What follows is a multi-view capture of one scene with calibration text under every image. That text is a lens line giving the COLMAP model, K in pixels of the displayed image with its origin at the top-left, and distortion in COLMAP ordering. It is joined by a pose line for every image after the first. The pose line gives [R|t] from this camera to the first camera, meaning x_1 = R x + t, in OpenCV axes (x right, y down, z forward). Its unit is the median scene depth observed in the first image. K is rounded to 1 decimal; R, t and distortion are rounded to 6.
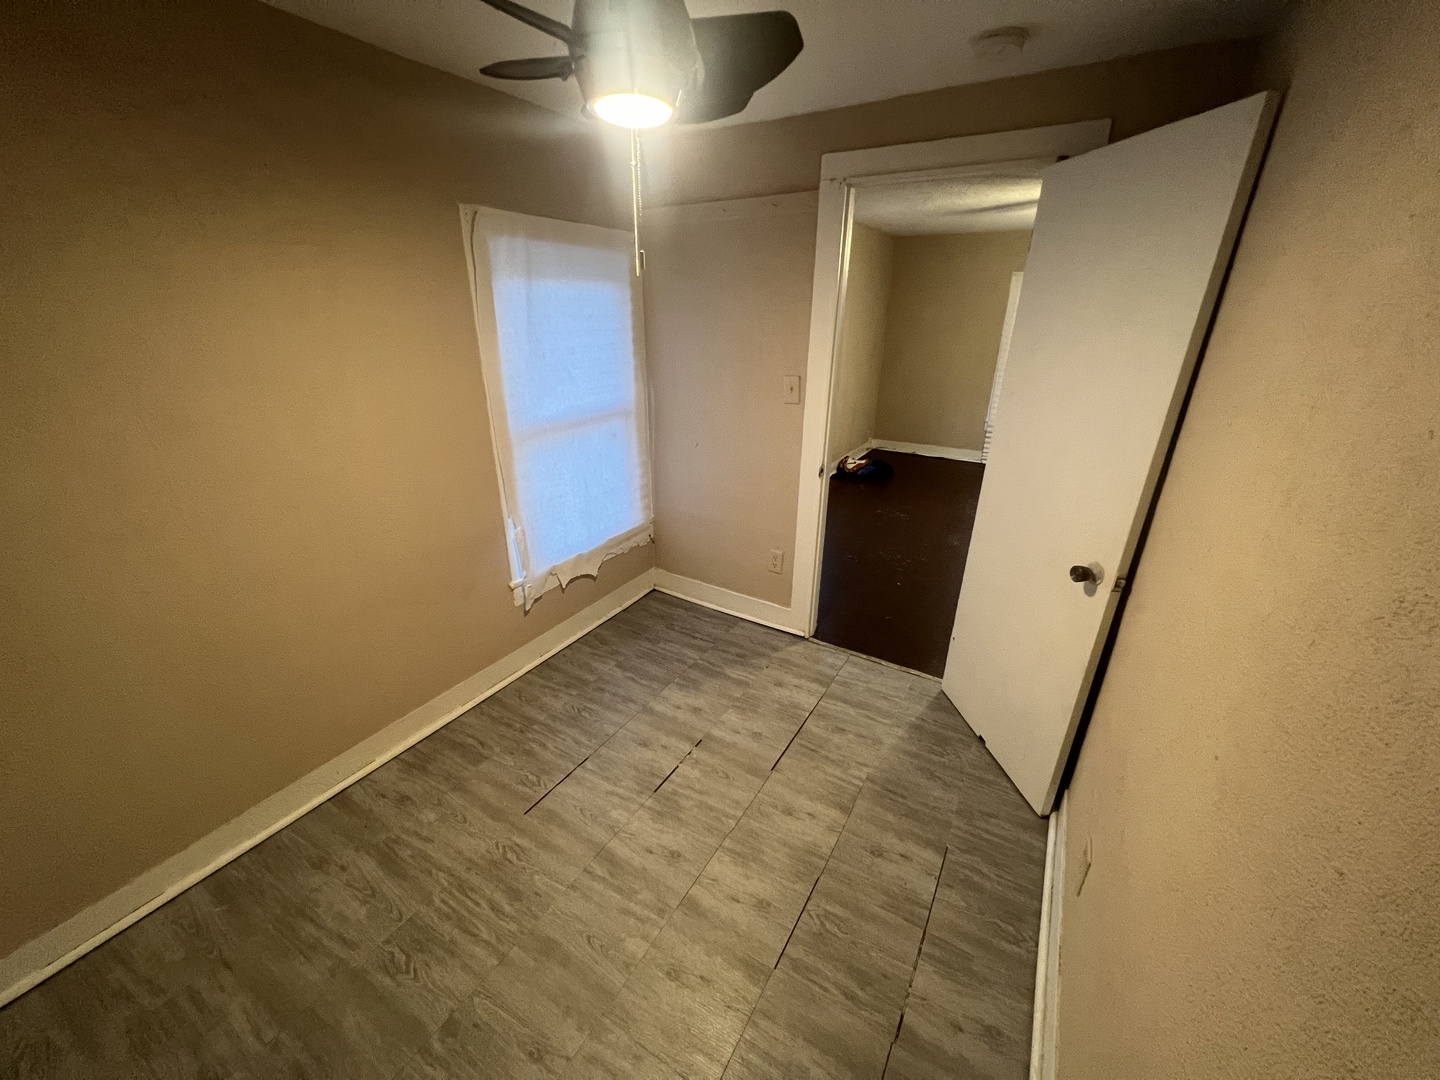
lens RADIAL K [[575.2, 0, 720.4], [0, 575.2, 542.2], [0, 0, 1]] dist [0.001359, -0.000238]
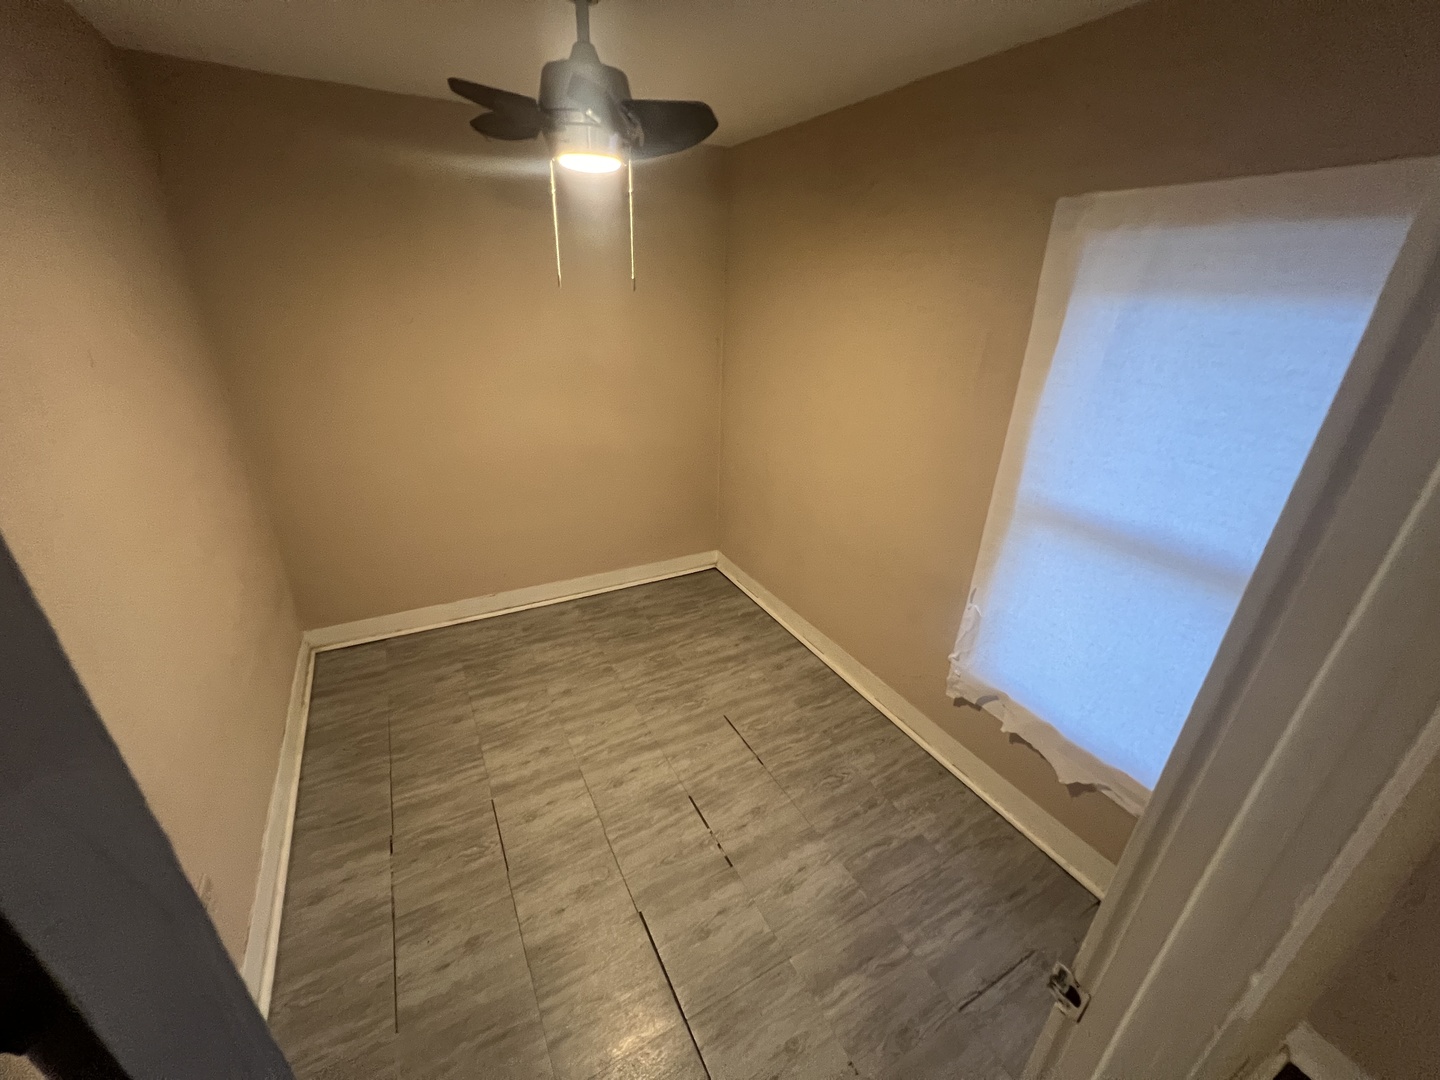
lens RADIAL K [[575.2, 0, 721.6], [0, 575.2, 542.1], [0, 0, 1]] dist [0.001359, -0.000238]
pose [[-0.504785, 0.330825, -0.797337, 0.533294], [-0.359740, 0.759011, 0.542669, -0.490589], [0.784716, 0.560765, -0.264127, 1.097752]]
